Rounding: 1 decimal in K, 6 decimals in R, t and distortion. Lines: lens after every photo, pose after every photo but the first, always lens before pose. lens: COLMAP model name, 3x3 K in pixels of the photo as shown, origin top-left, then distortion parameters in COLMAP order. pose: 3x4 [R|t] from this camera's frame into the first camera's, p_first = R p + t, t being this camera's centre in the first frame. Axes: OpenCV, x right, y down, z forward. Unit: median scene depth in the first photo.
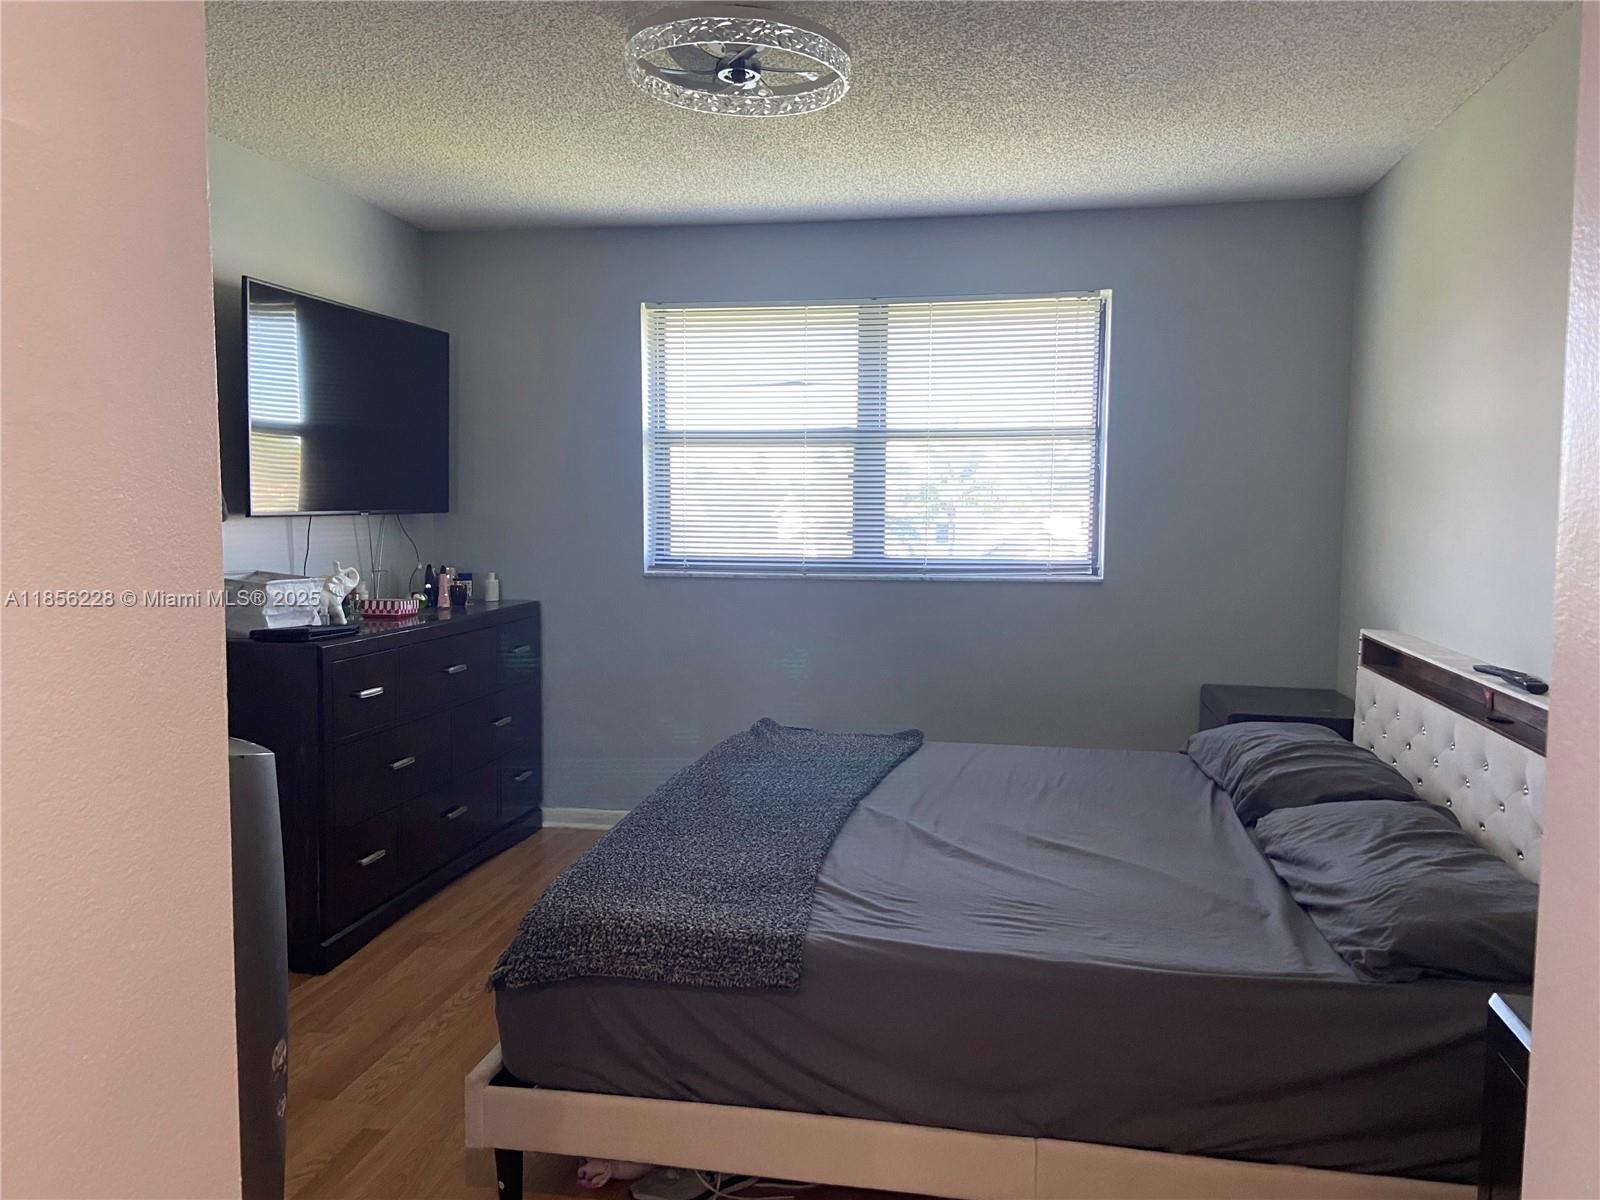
lens RADIAL K [[1180.8, 0, 796.8], [0, 1180.8, 591.2], [0, 0, 1]] dist [0.122421, -0.165666]
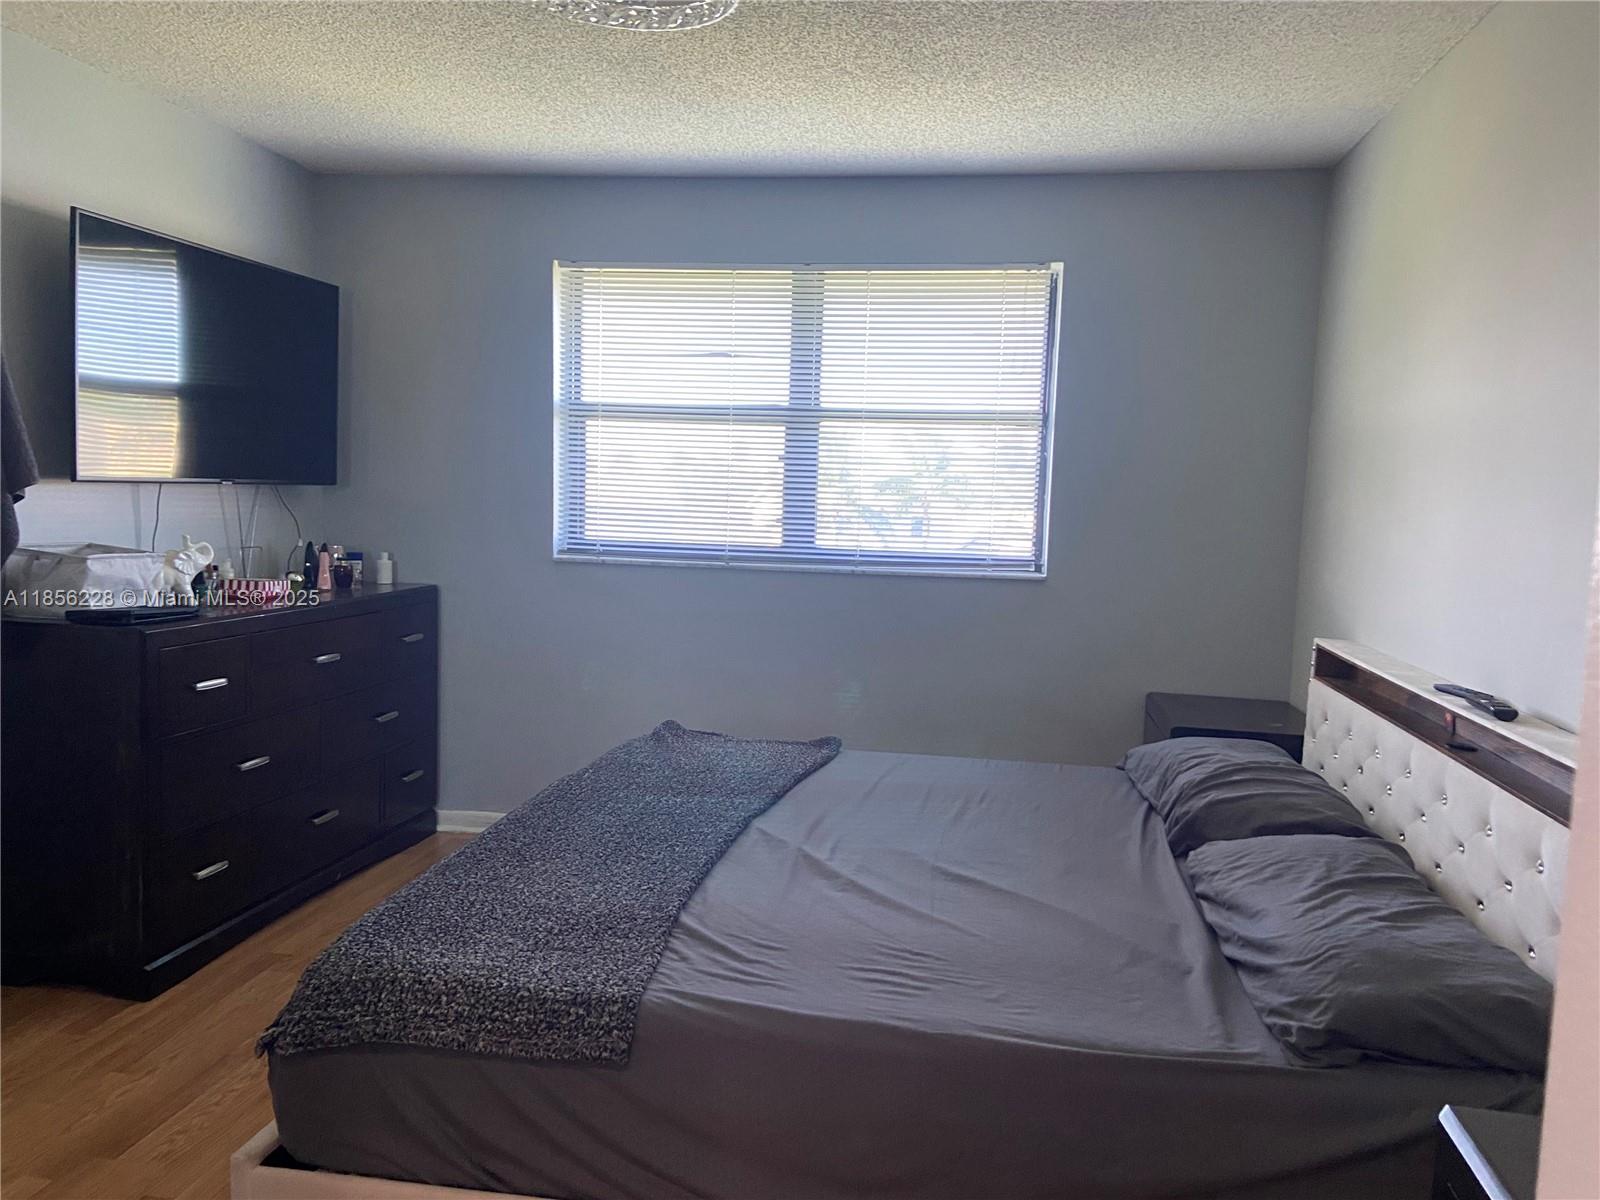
lens RADIAL K [[1202.5, 0, 800.0], [0, 1202.5, 600.0], [0, 0, 1]] dist [0.115816, -0.152101]
pose [[0.999197, 0.024425, 0.031771, 0.051287], [-0.024923, 0.999571, 0.015362, -0.002354], [-0.031382, -0.016142, 0.999377, 0.090689]]
